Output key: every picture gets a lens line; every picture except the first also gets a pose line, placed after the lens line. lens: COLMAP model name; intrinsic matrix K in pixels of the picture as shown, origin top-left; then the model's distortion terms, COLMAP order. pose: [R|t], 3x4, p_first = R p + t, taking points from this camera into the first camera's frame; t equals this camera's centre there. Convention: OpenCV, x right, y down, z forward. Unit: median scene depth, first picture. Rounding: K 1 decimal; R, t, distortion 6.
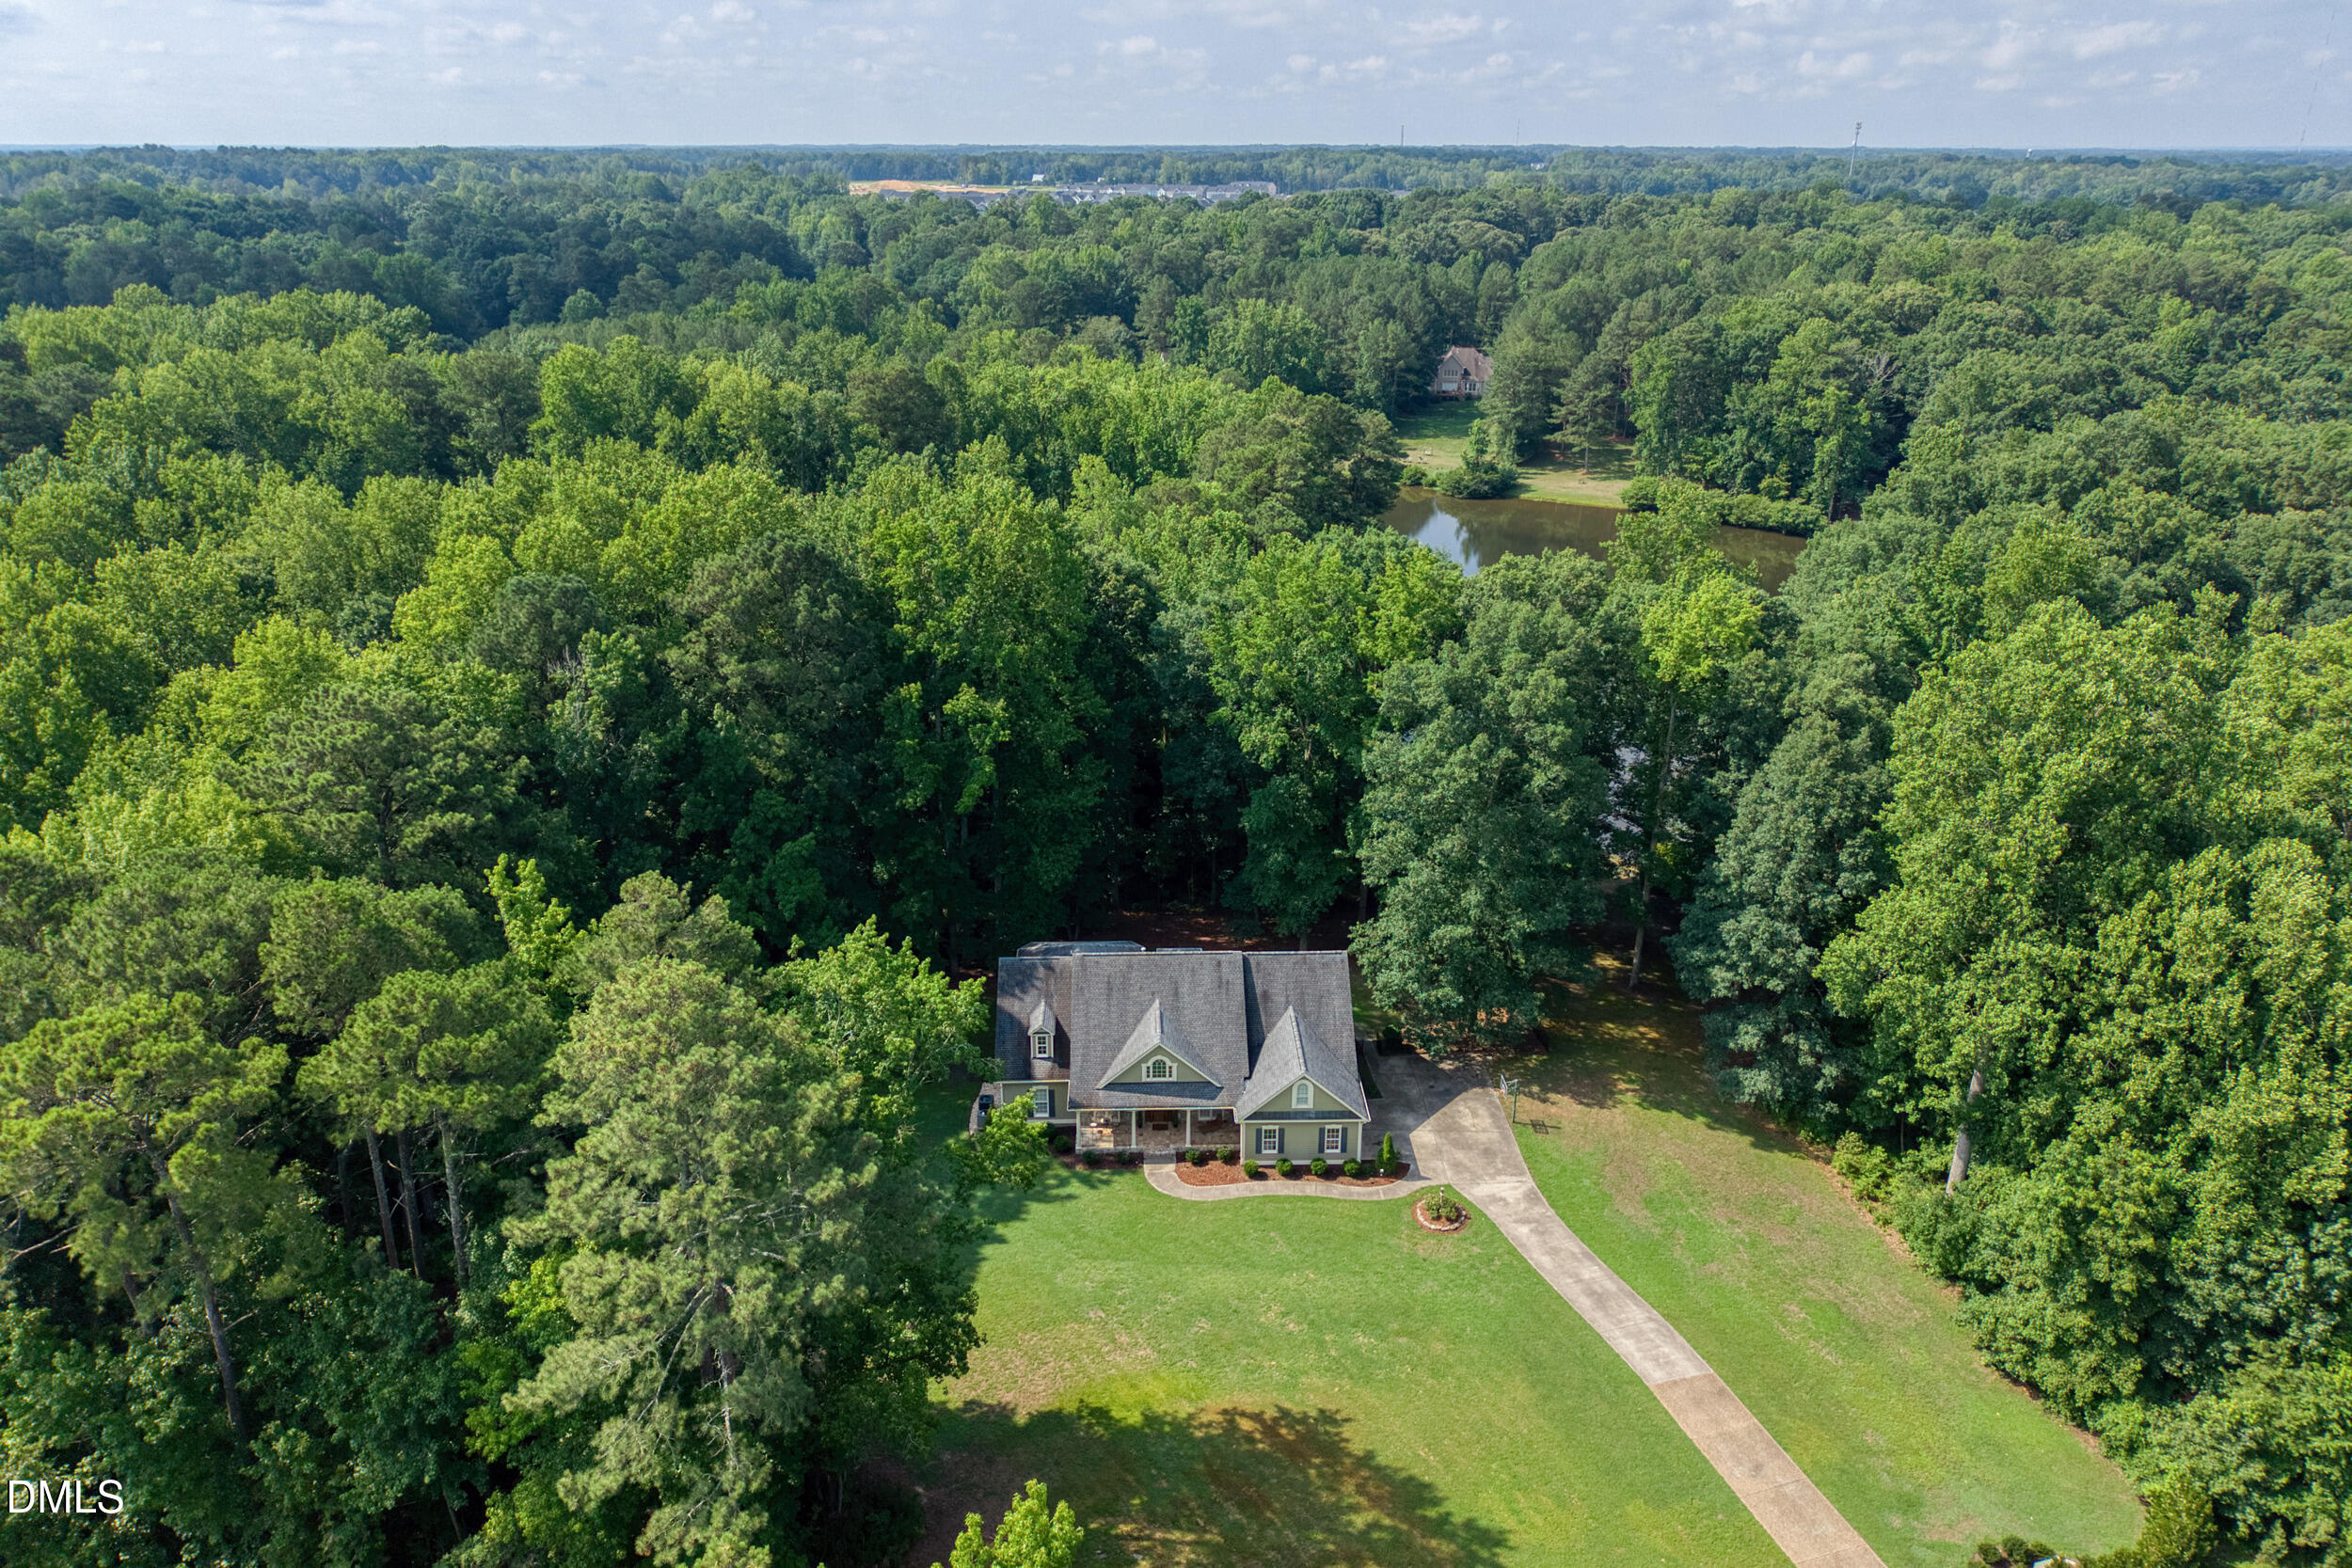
lens RADIAL K [[1554.4, 0, 1182.9], [0, 1554.4, 765.0], [0, 0, 1]] dist [0.010799, -0.003855]
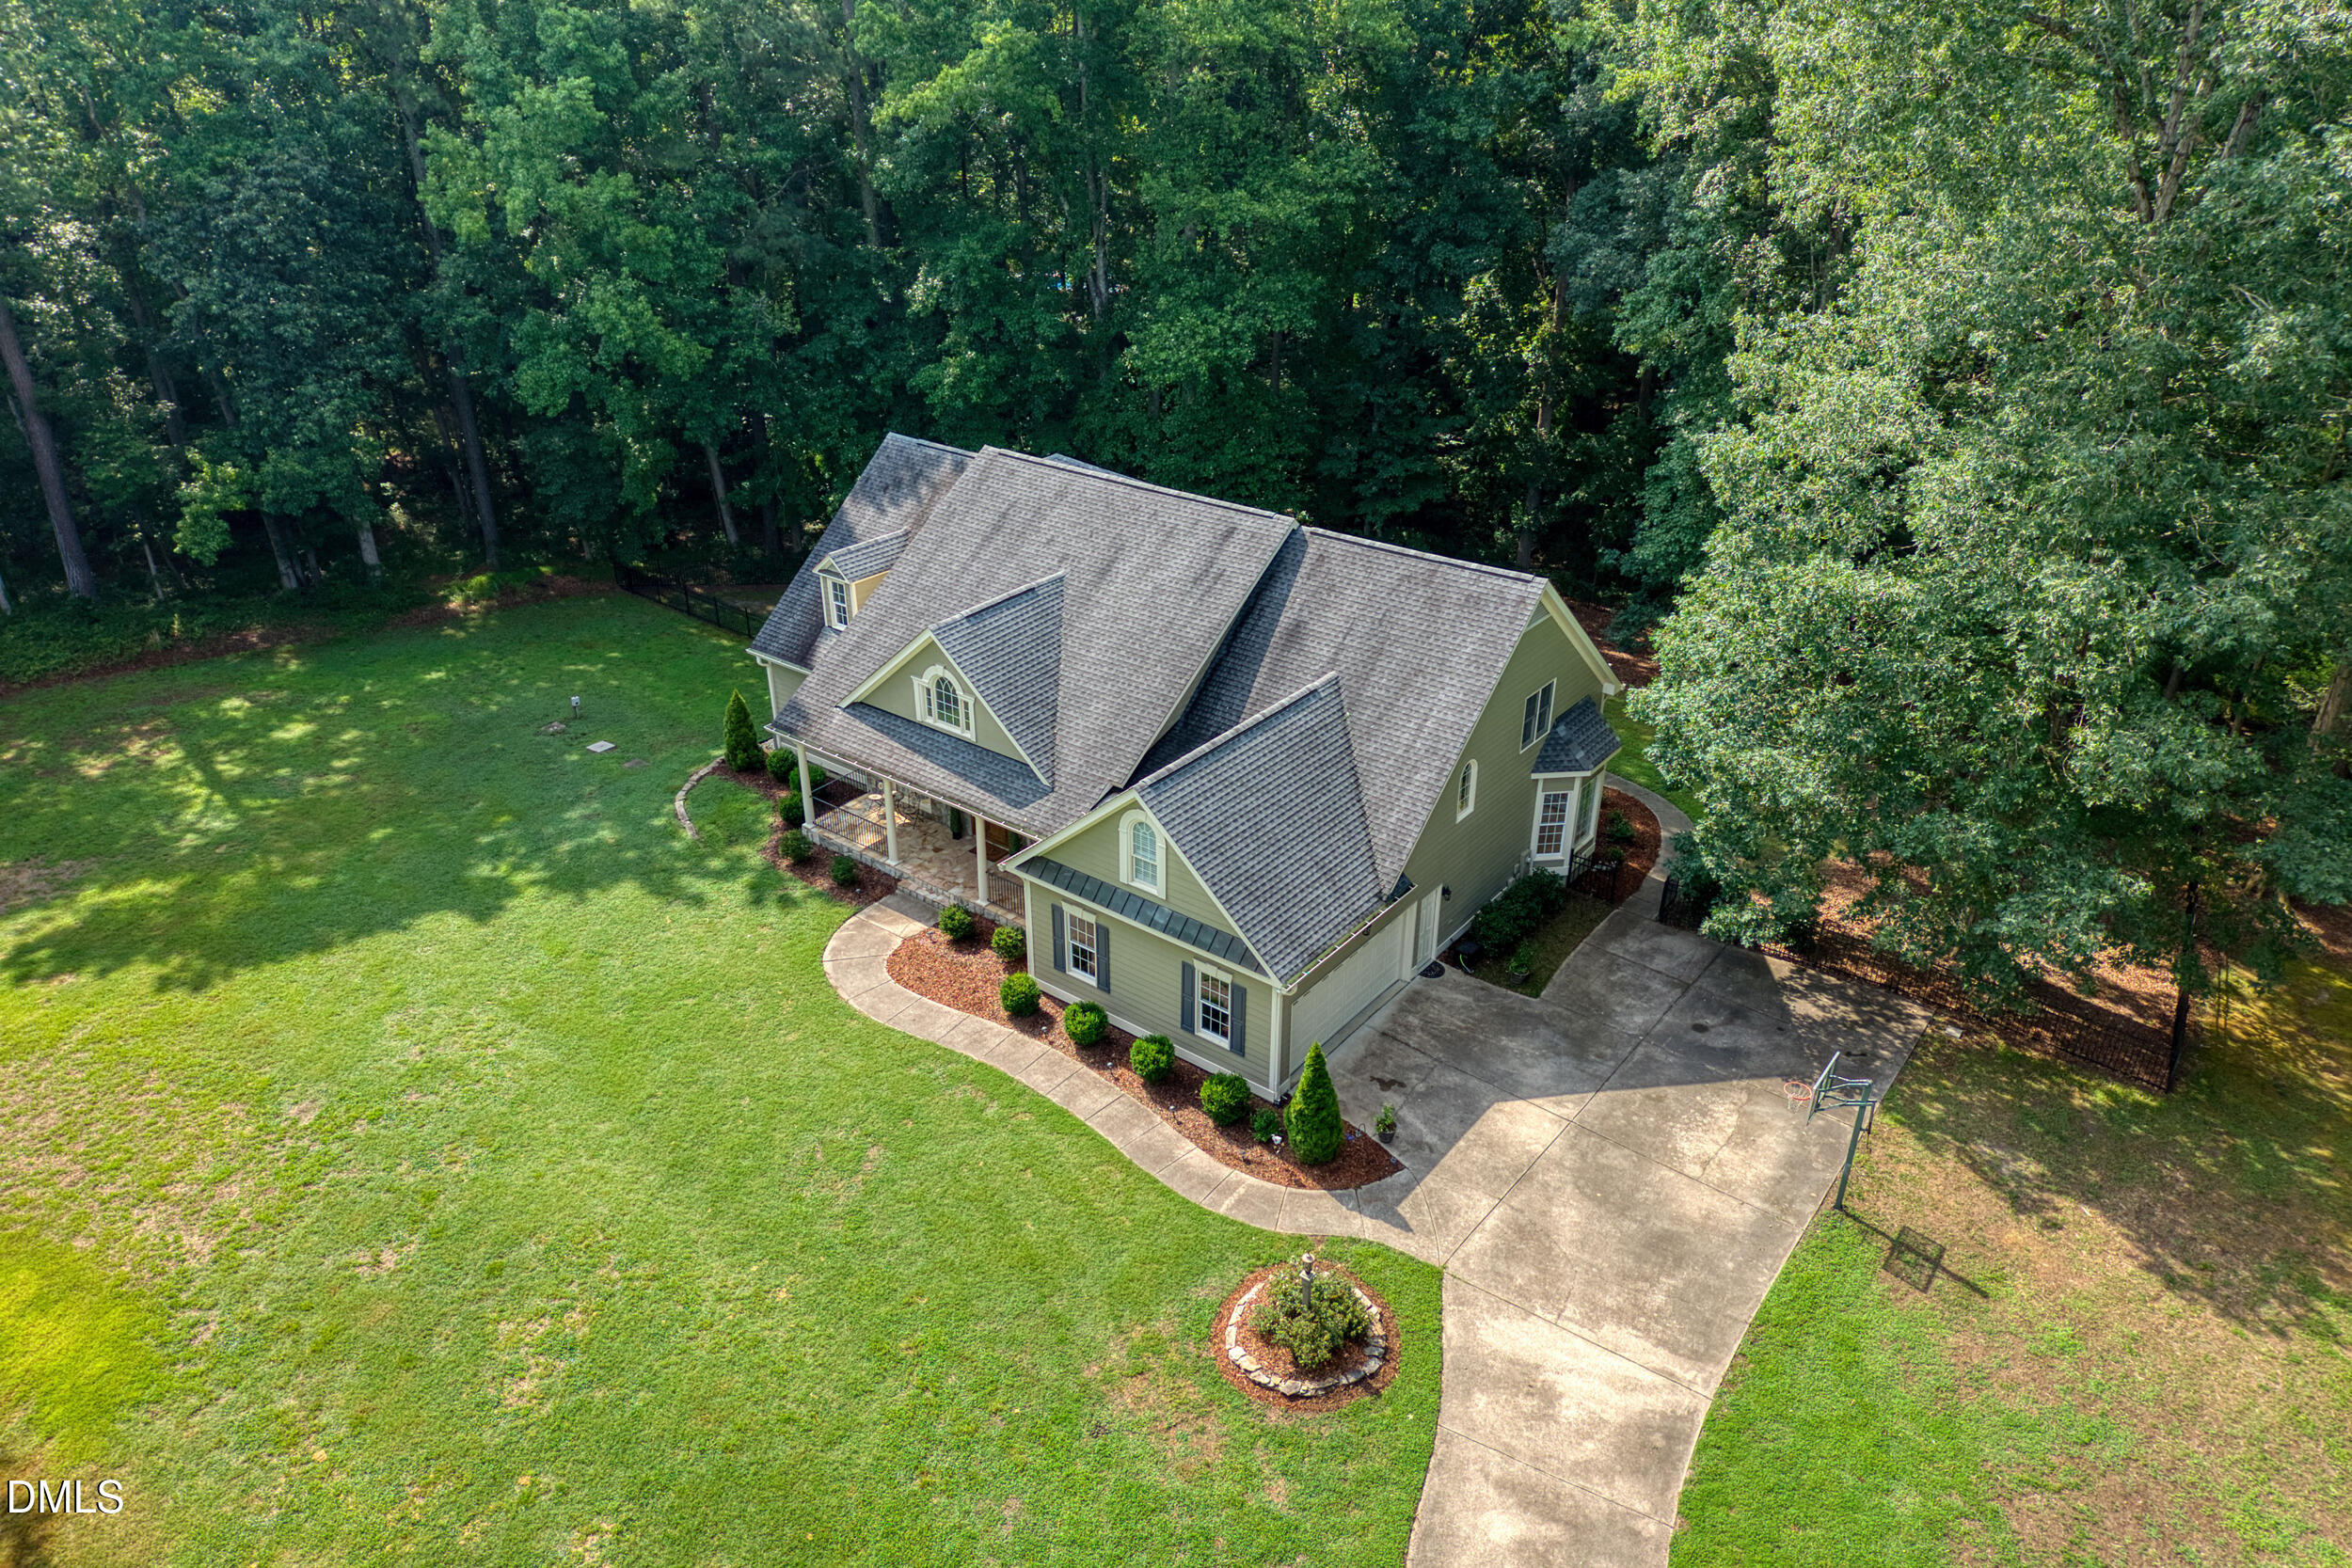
lens RADIAL K [[1554.4, 0, 1155.2], [0, 1554.4, 786.4], [0, 0, 1]] dist [0.010799, -0.003855]
pose [[0.761454, 0.292914, -0.578264, 0.263379], [-0.226948, 0.956087, 0.185452, 0.120406], [0.607192, -0.009977, 0.794493, 0.664907]]
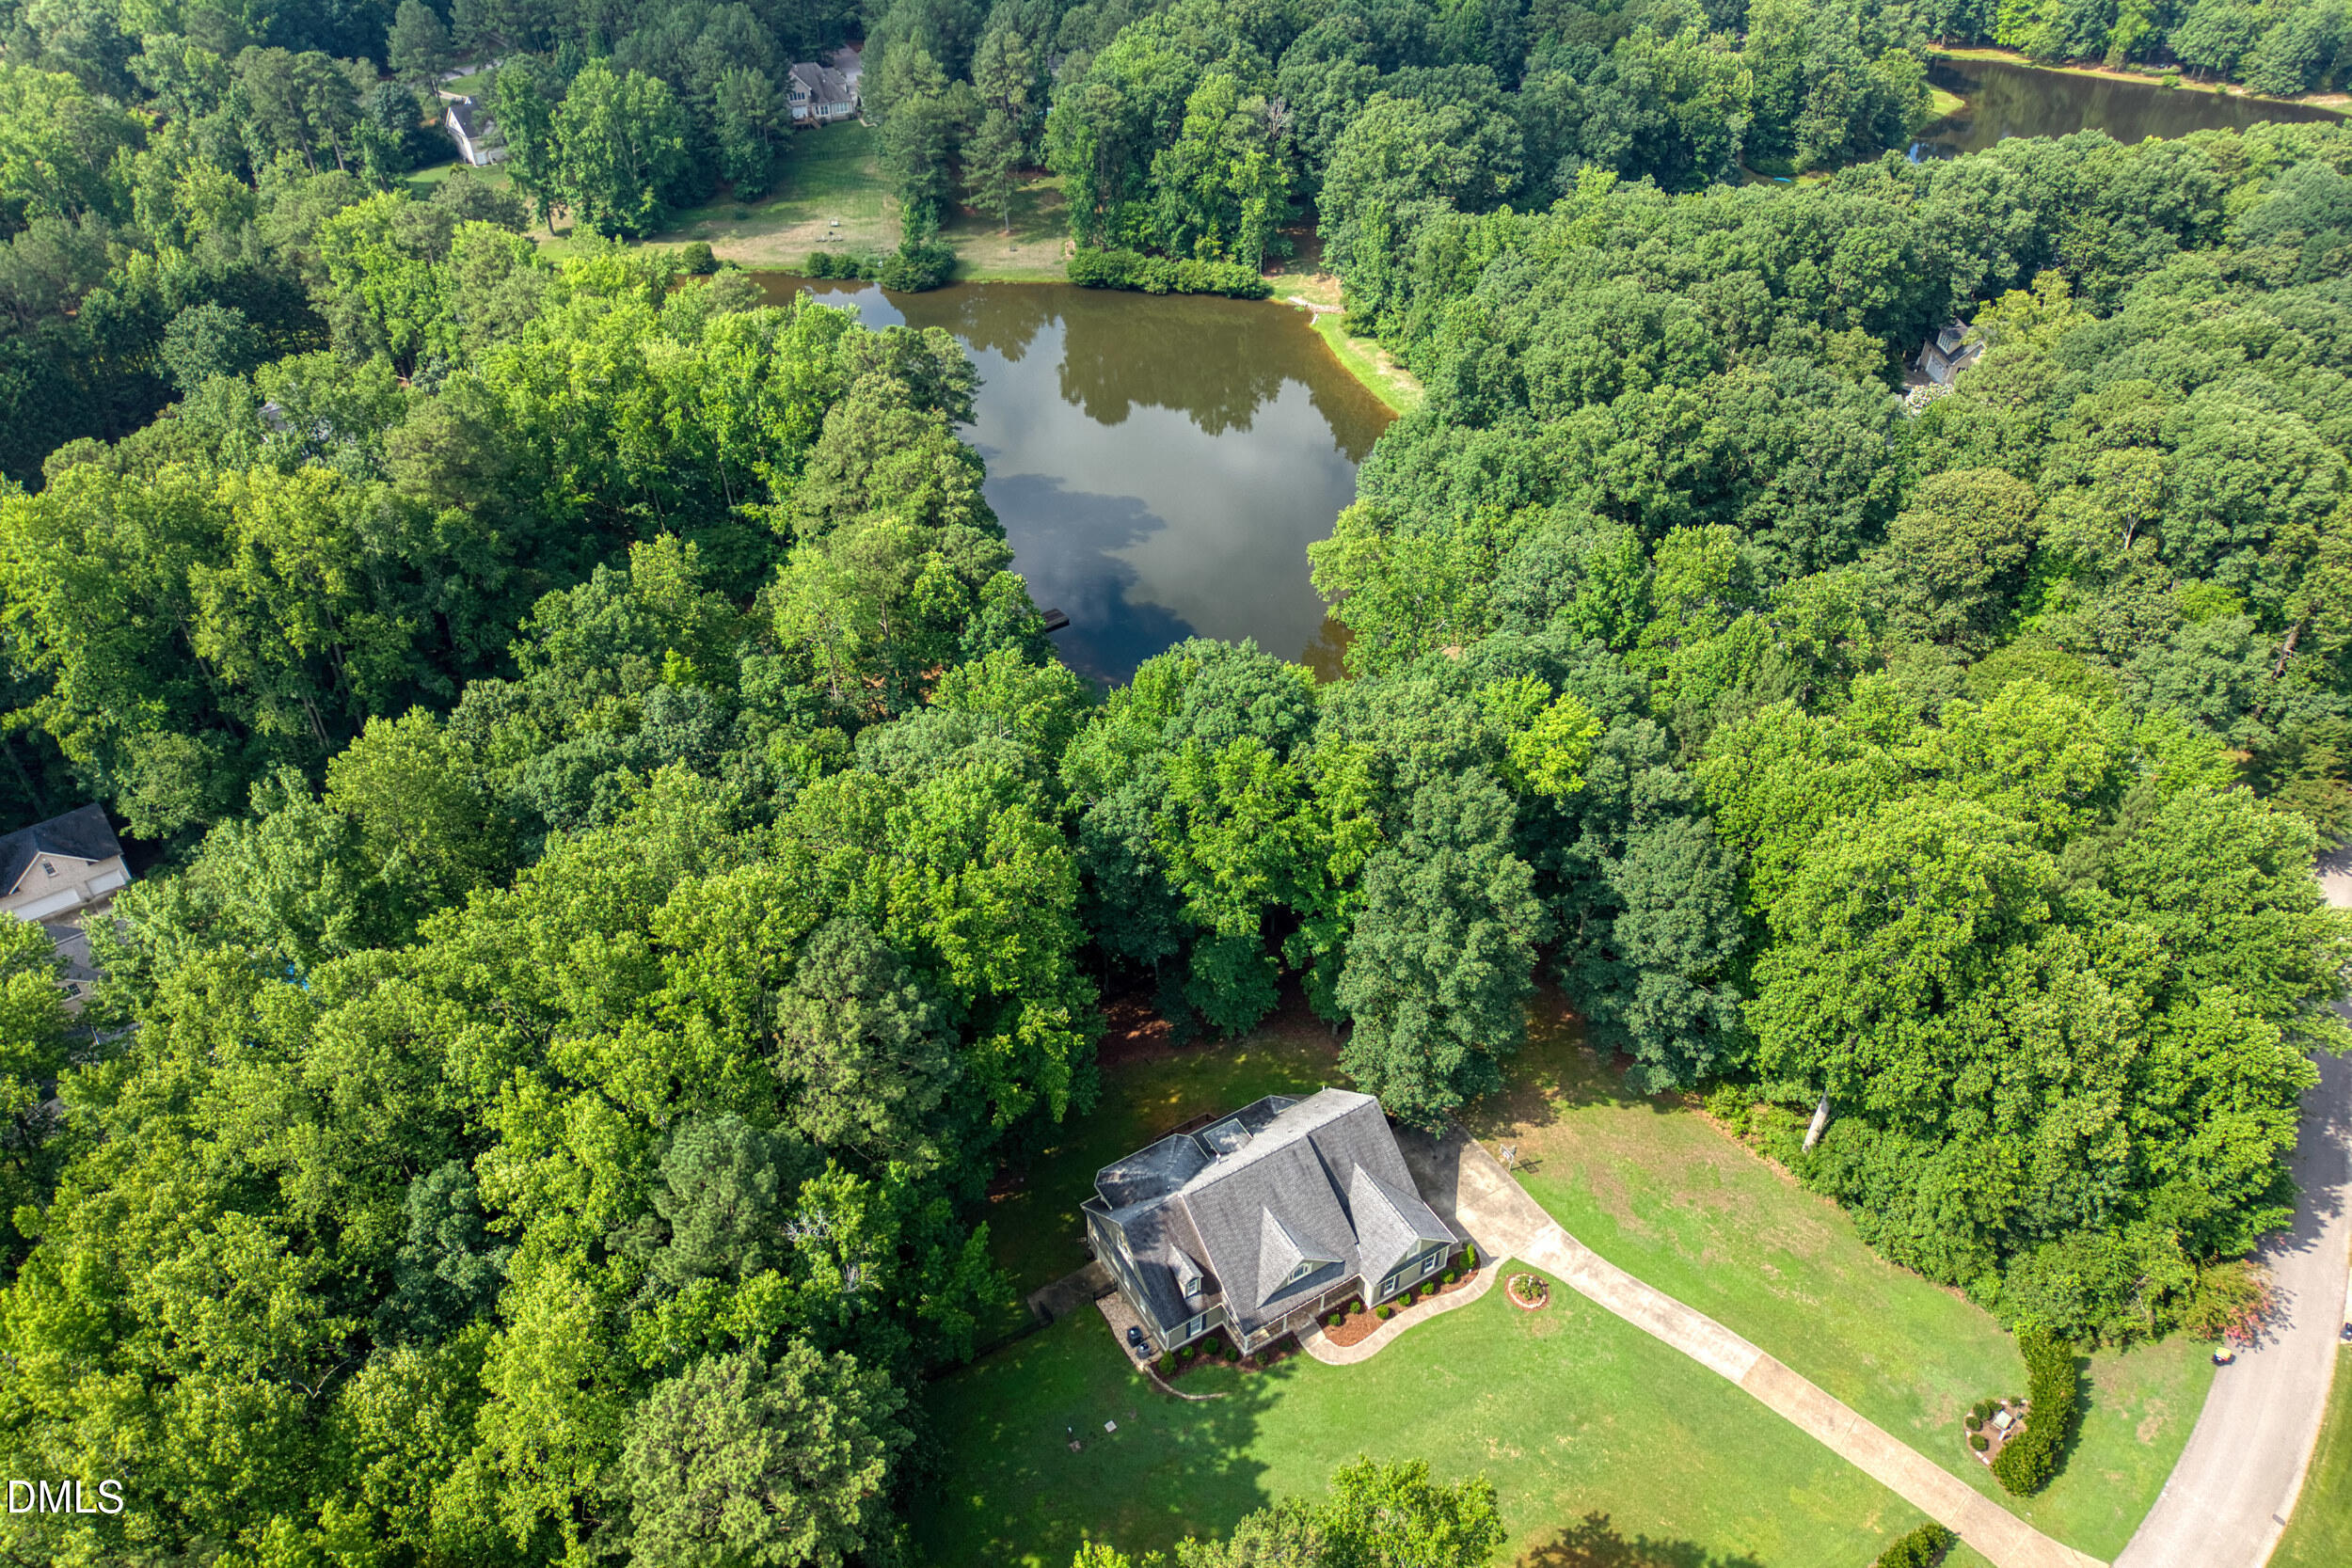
lens RADIAL K [[1554.4, 0, 1187.6], [0, 1554.4, 773.0], [0, 0, 1]] dist [0.010799, -0.003855]
pose [[0.879159, -0.291023, 0.377340, -0.413828], [0.181718, 0.936761, 0.299093, -0.512248], [-0.440521, -0.194381, 0.876446, 0.054977]]
